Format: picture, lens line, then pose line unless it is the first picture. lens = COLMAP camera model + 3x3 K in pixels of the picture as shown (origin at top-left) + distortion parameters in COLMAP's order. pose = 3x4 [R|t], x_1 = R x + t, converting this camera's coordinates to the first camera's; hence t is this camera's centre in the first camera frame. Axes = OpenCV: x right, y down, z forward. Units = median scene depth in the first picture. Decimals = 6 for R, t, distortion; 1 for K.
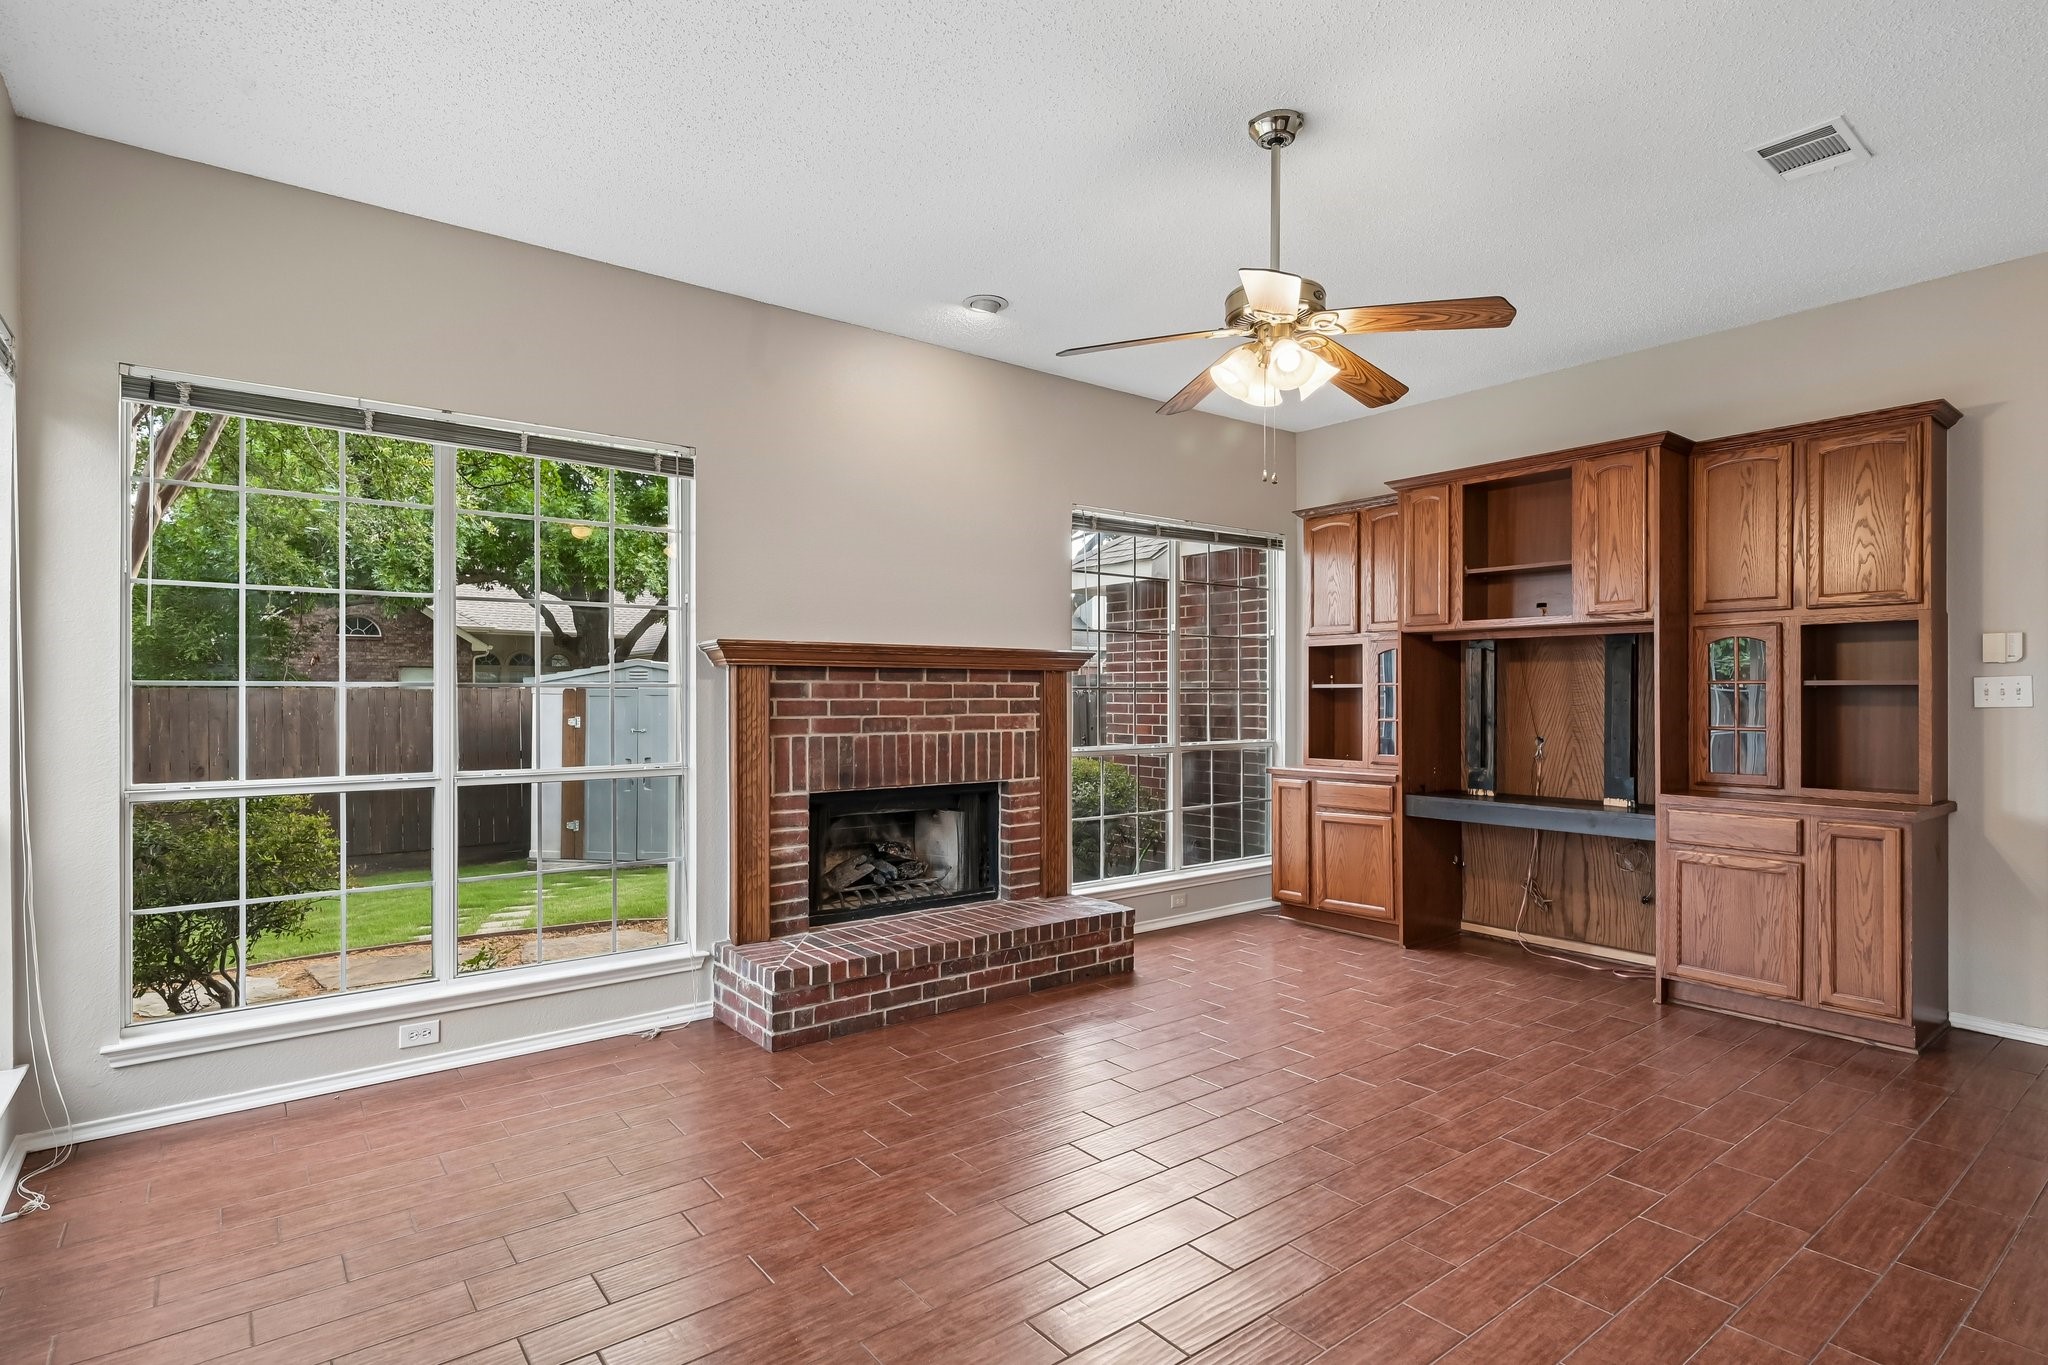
lens RADIAL K [[1029.8, 0, 1020.6], [0, 1029.8, 691.6], [0, 0, 1]] dist [-0.000878, 0.000406]
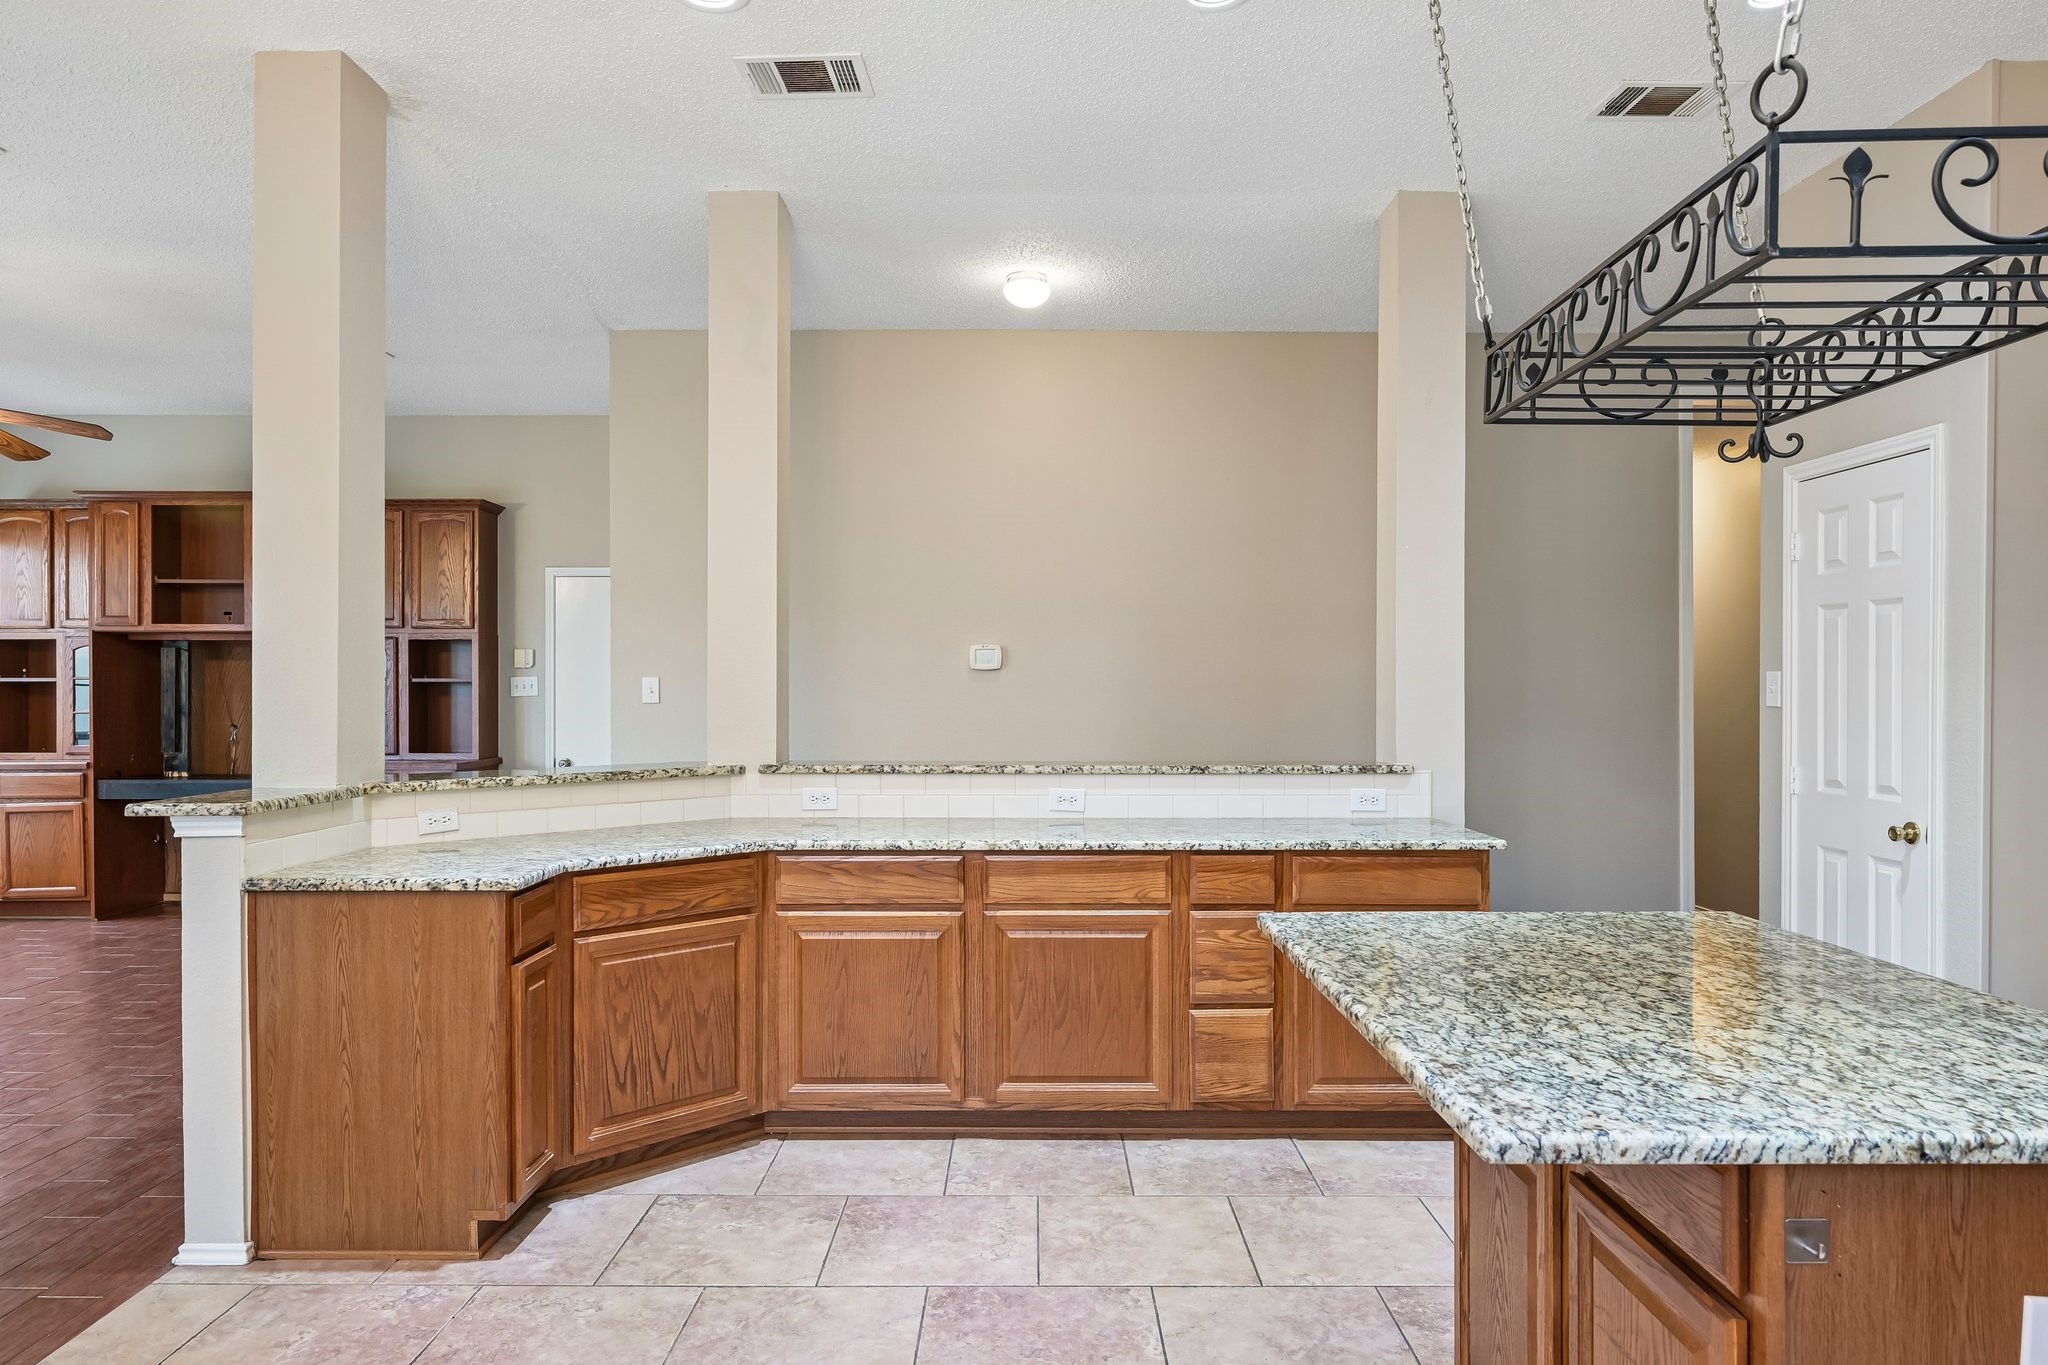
lens RADIAL K [[1254.8, 0, 1028.9], [0, 1254.8, 696.2], [0, 0, 1]] dist [0.001268, 0.000160]
pose [[0.607604, -0.003969, 0.794230, -0.093426], [-0.002244, 0.999975, 0.006714, 0.000276], [-0.794237, -0.005861, 0.607580, -0.668073]]
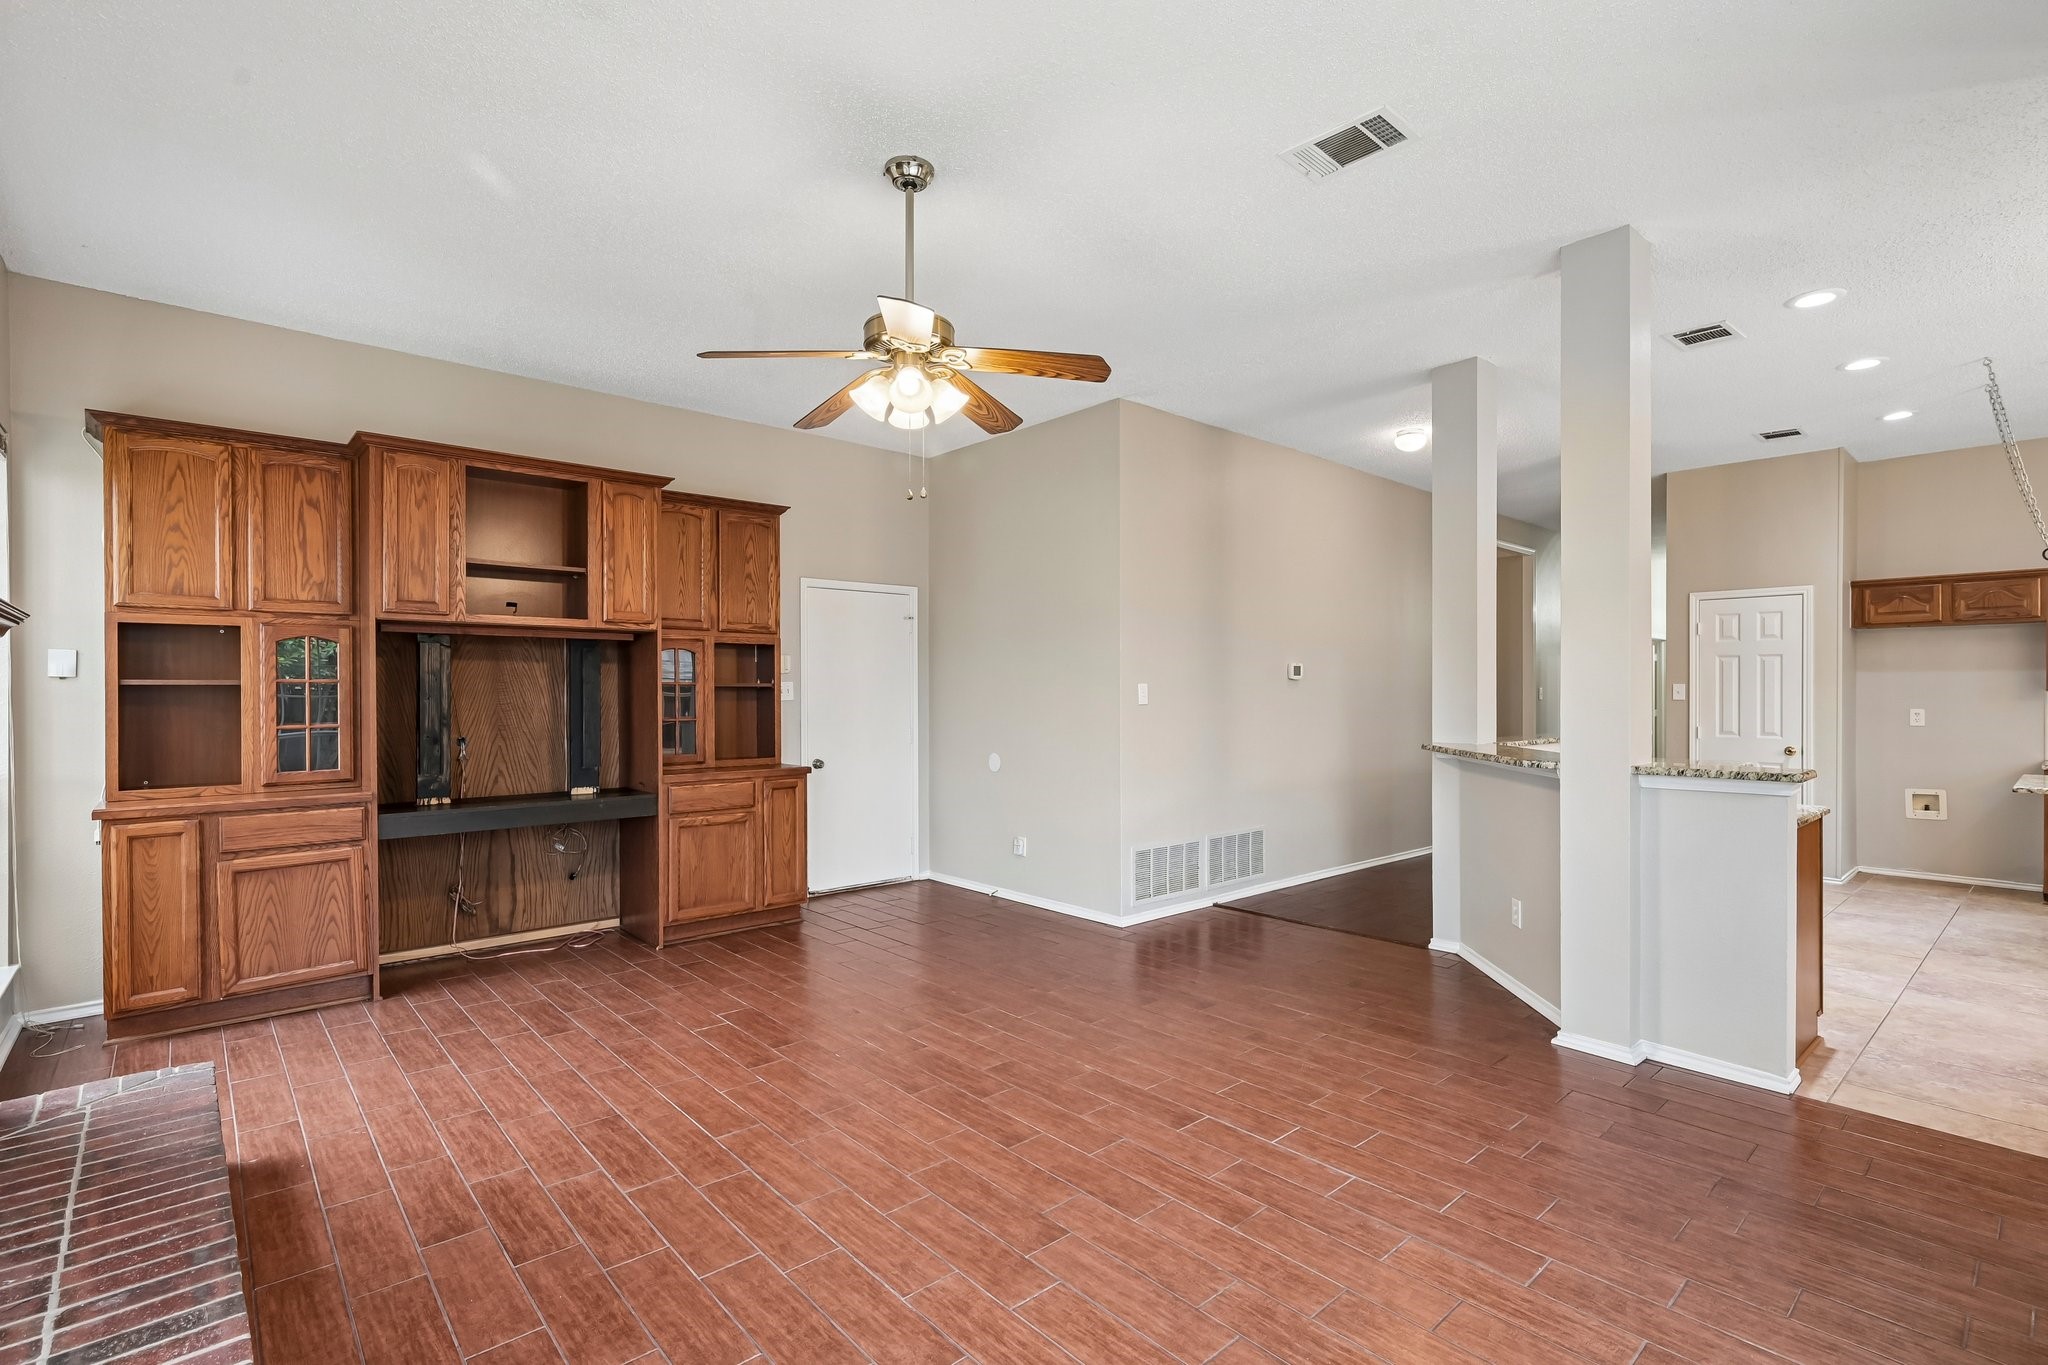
lens RADIAL K [[948.2, 0, 1032.9], [0, 948.2, 694.5], [0, 0, 1]] dist [0.003641, 0.000828]
pose [[-0.073954, -0.002732, 0.997258, -0.483643], [-0.000853, 0.999996, 0.002677, 0.000730], [-0.997261, -0.000653, -0.073956, 0.599497]]
